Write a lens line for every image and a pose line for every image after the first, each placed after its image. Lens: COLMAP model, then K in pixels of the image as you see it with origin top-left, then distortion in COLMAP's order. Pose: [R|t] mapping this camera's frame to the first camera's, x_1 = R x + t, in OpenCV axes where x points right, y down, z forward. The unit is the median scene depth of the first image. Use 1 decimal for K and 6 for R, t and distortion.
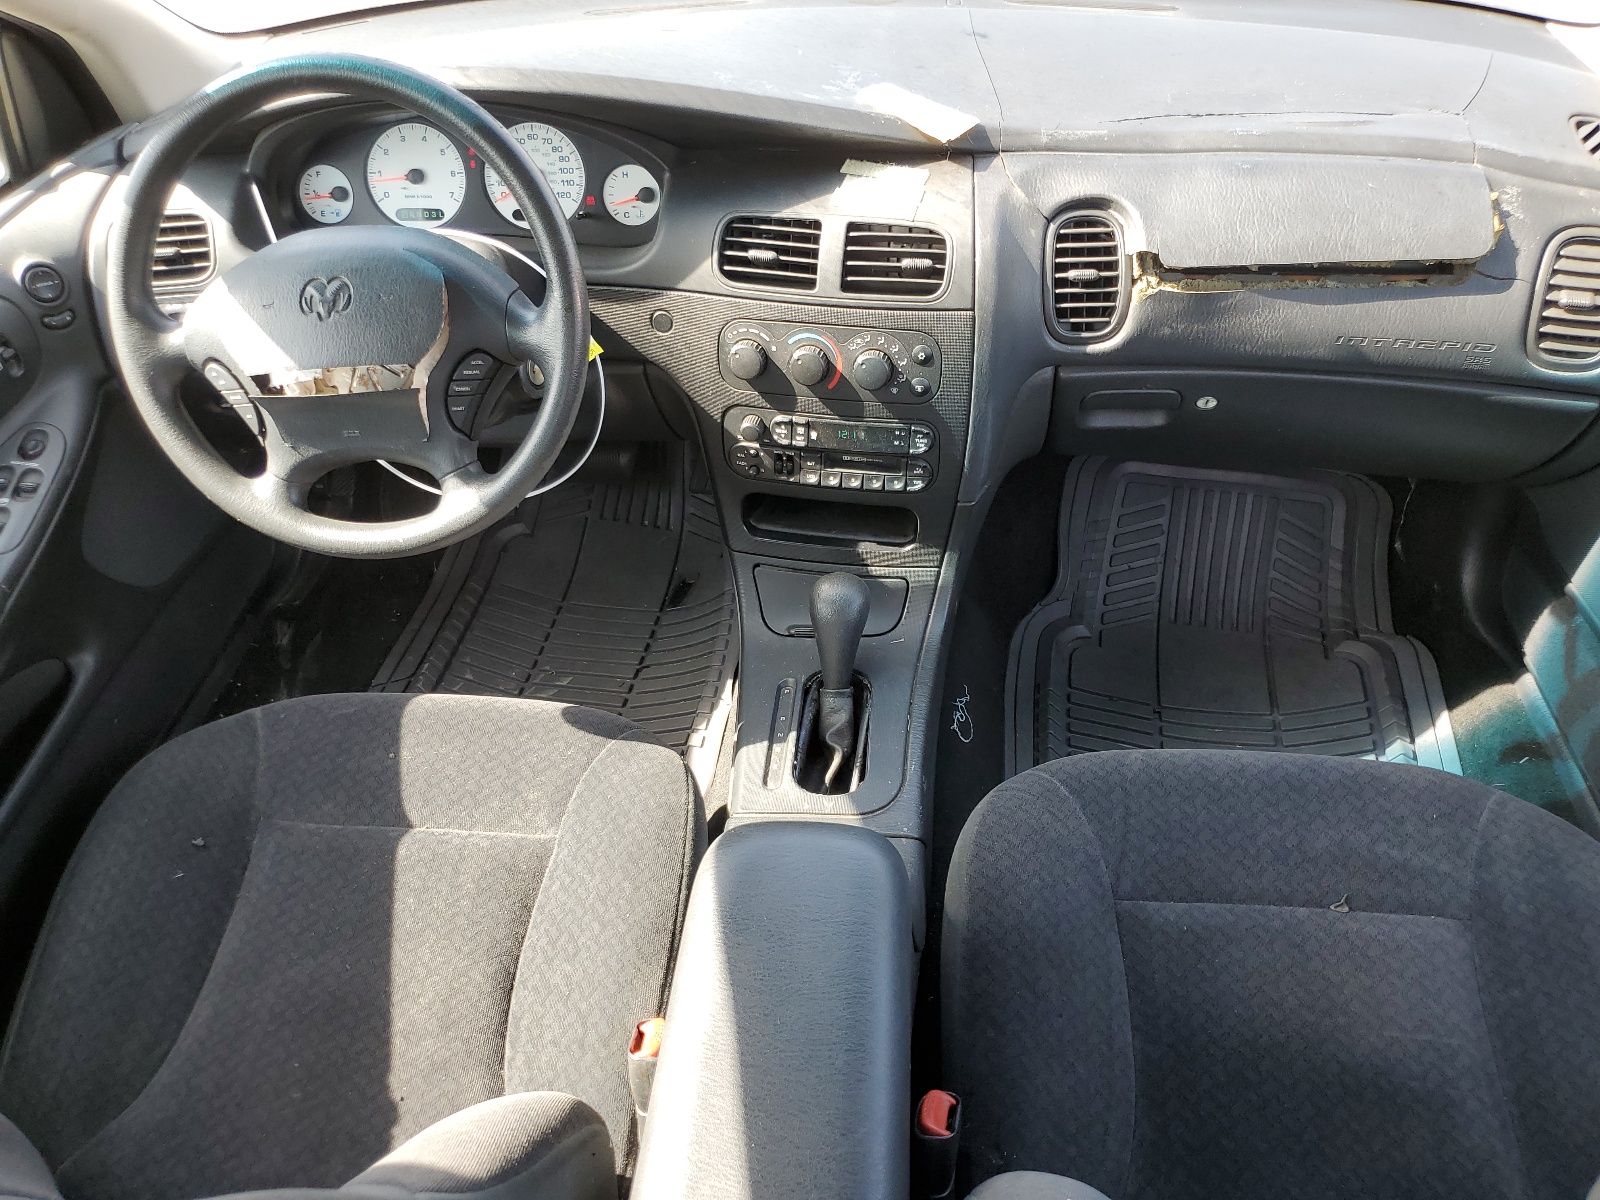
lens RADIAL K [[1206.2, 0, 801.2], [0, 1206.2, 601.5], [0, 0, 1]] dist [0.012868, 0.003774]
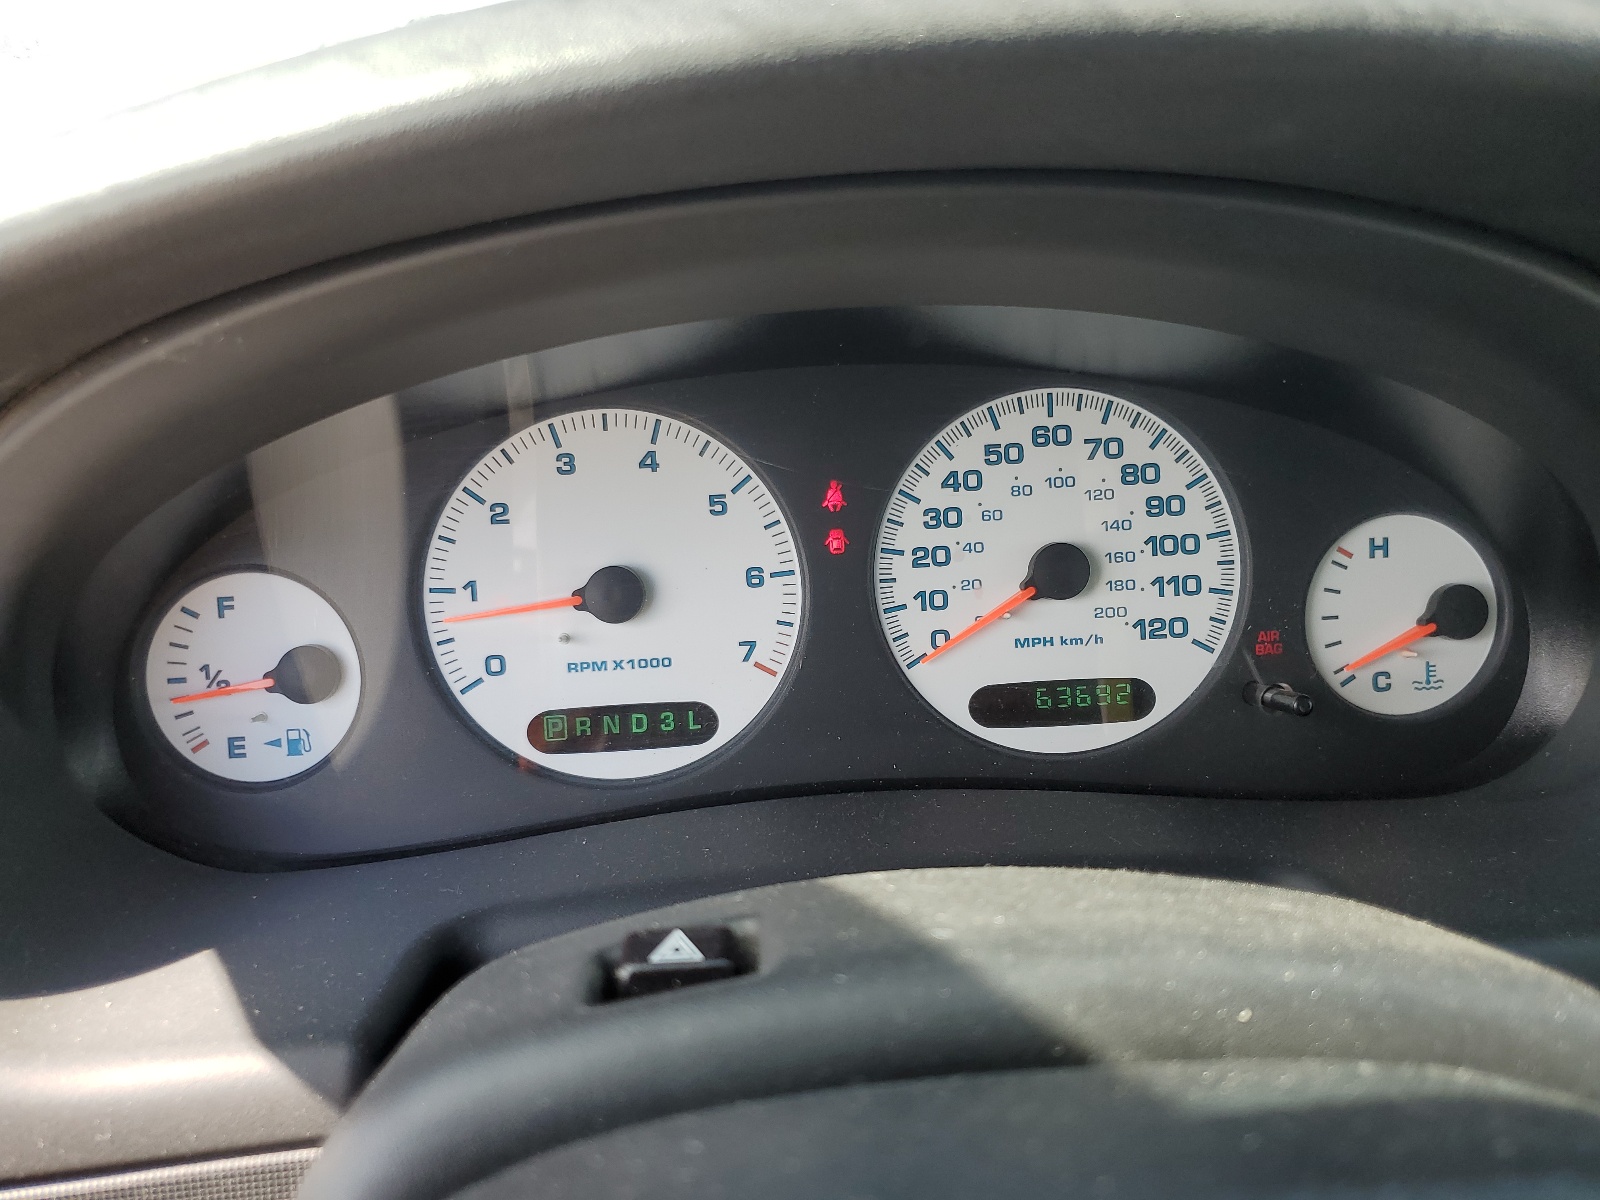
lens RADIAL K [[1206.2, 0, 799.7], [0, 1206.2, 599.0], [0, 0, 1]] dist [0.012868, 0.003774]
pose [[0.904591, -0.039290, -0.424465, -0.163403], [-0.093348, 0.953317, -0.287179, -0.271967], [0.415934, 0.299403, 0.858695, 0.772600]]
